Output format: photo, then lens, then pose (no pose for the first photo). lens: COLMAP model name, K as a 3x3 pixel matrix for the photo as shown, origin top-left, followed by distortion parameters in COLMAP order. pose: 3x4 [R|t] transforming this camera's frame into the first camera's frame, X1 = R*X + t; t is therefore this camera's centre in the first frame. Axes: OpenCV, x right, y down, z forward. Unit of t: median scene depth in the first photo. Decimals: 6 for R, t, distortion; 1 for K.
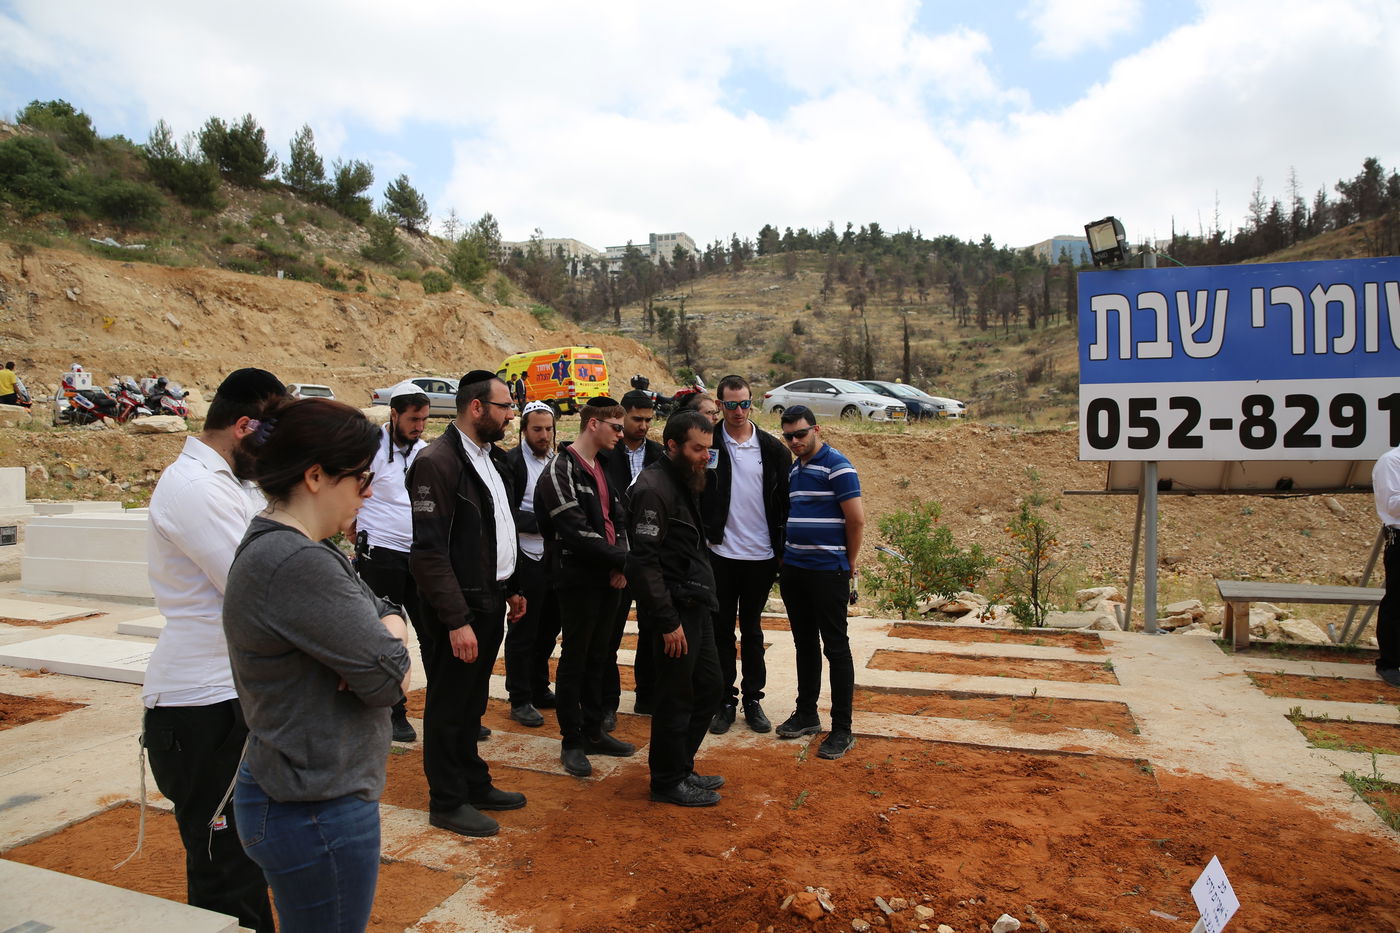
lens RADIAL K [[944.6, 0, 709.3], [0, 944.6, 456.9], [0, 0, 1]] dist [-0.090105, 0.041312]
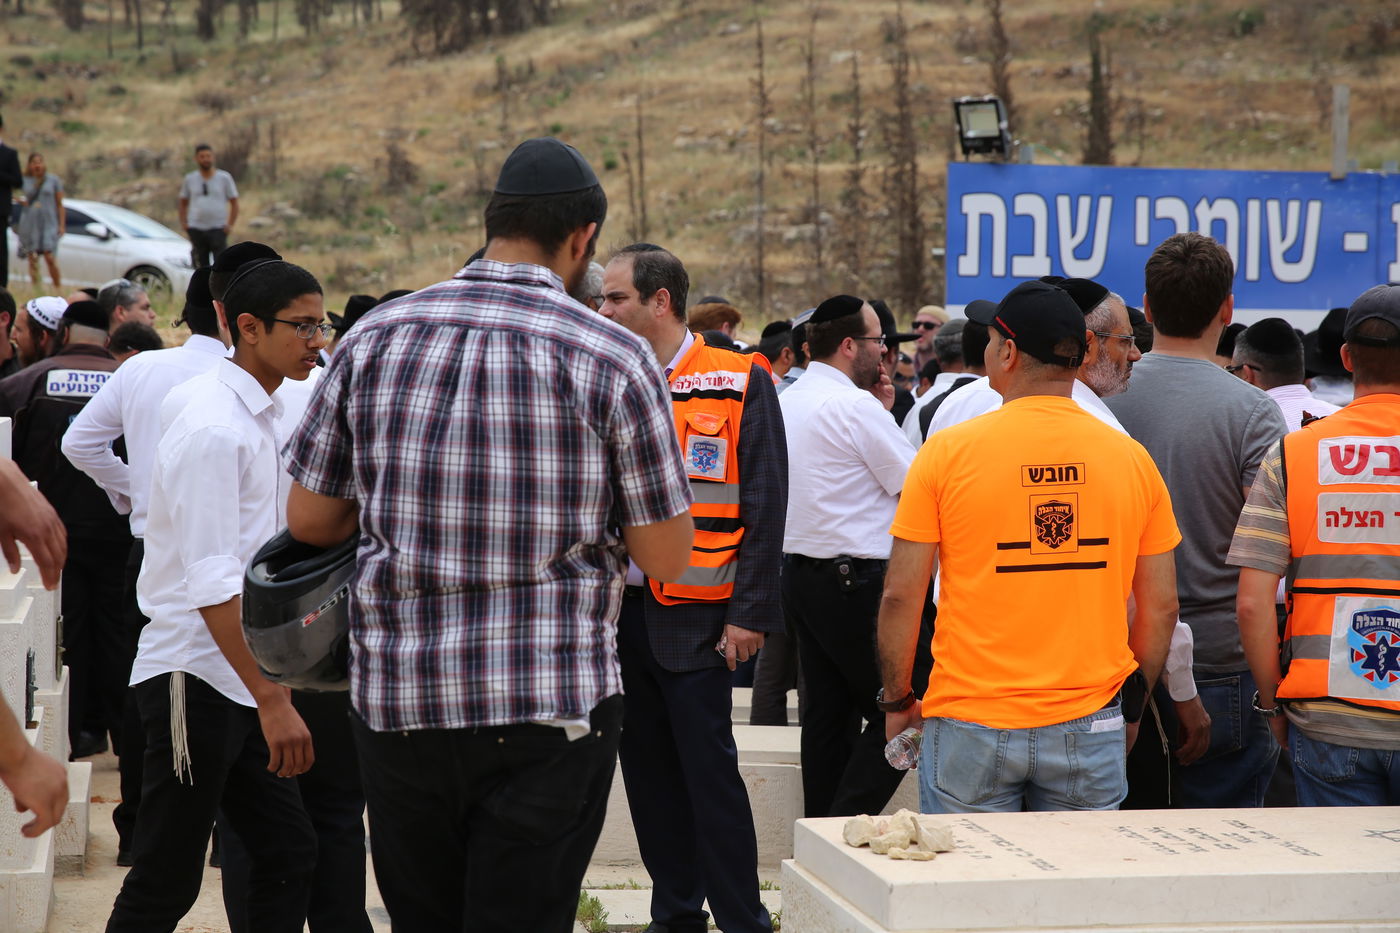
lens RADIAL K [[2570.2, 0, 695.7], [0, 2570.2, 463.6], [0, 0, 1]] dist [0.255784, 0.000000]
pose [[0.860811, -0.003712, 0.508911, -0.028107], [-0.014165, 0.999411, 0.031249, -0.000238], [-0.508728, -0.034108, 0.860252, -0.024624]]
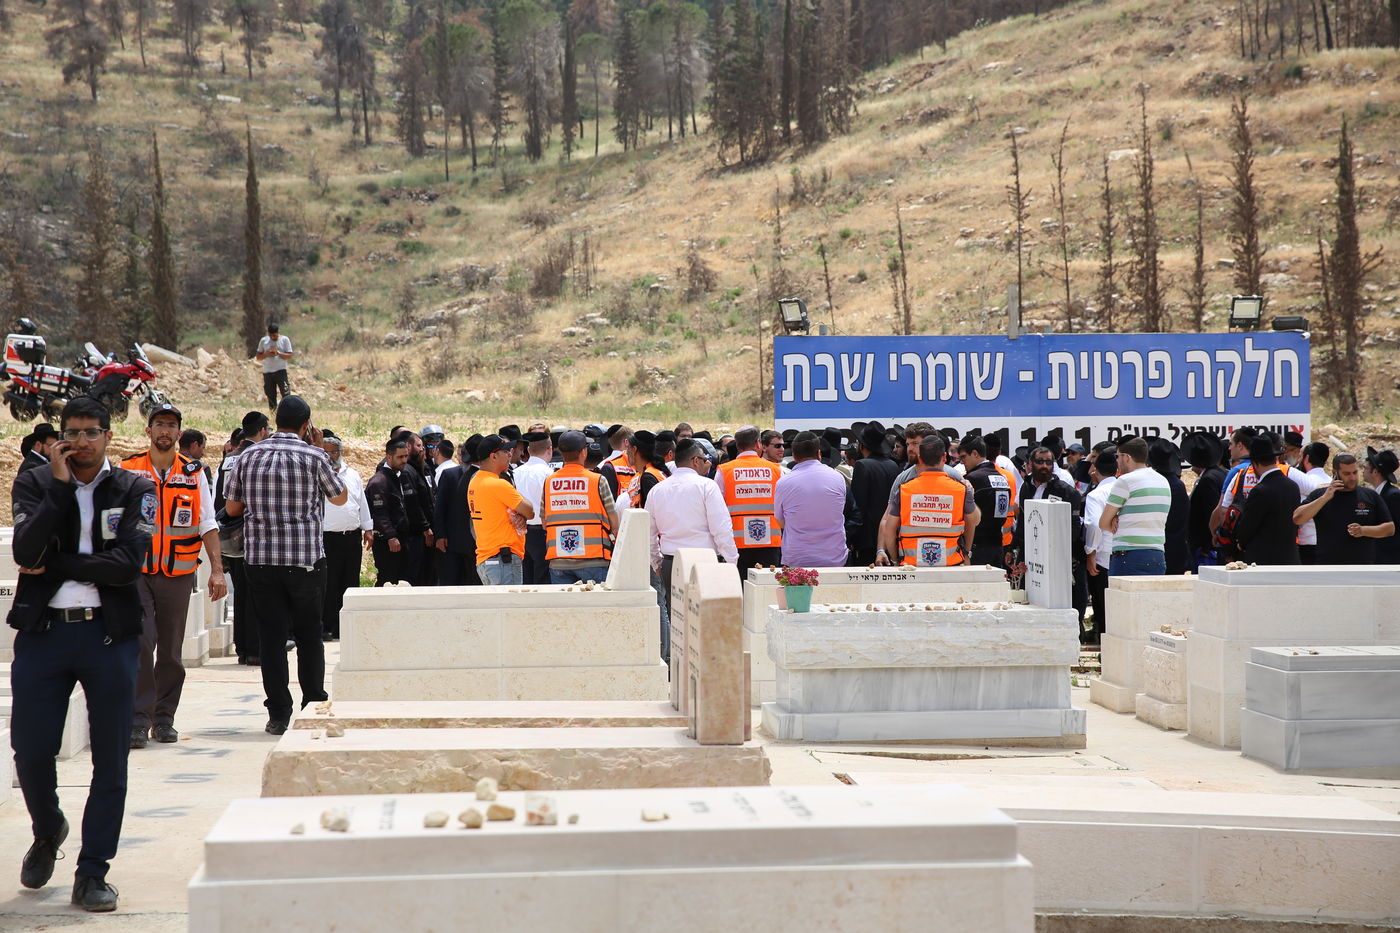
lens RADIAL K [[2570.2, 0, 699.8], [0, 2570.2, 504.3], [0, 0, 1]] dist [0.255784, 0.000000]
pose [[0.919582, -0.010464, 0.392758, -0.036314], [0.006136, 0.999906, 0.012273, 0.000018], [-0.392850, -0.008876, 0.919560, -0.074277]]
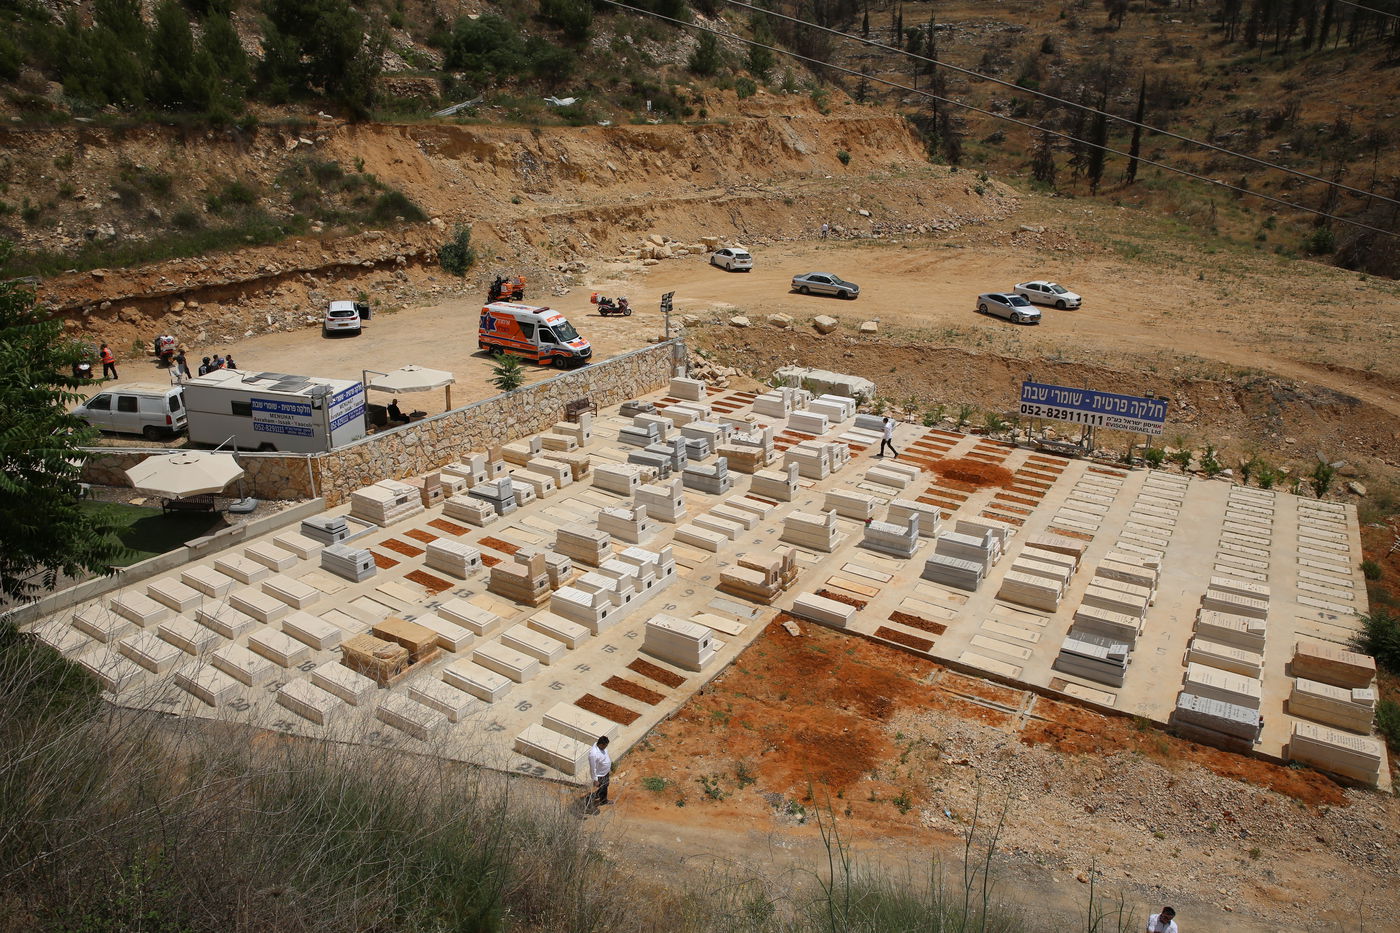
lens RADIAL K [[944.6, 0, 706.0], [0, 944.6, 472.9], [0, 0, 1]] dist [-0.090105, 0.041312]
pose [[0.971910, 0.092924, -0.216233, -0.005499], [-0.013499, 0.939252, 0.342962, -0.047648], [0.234967, -0.330409, 0.914123, -0.142562]]
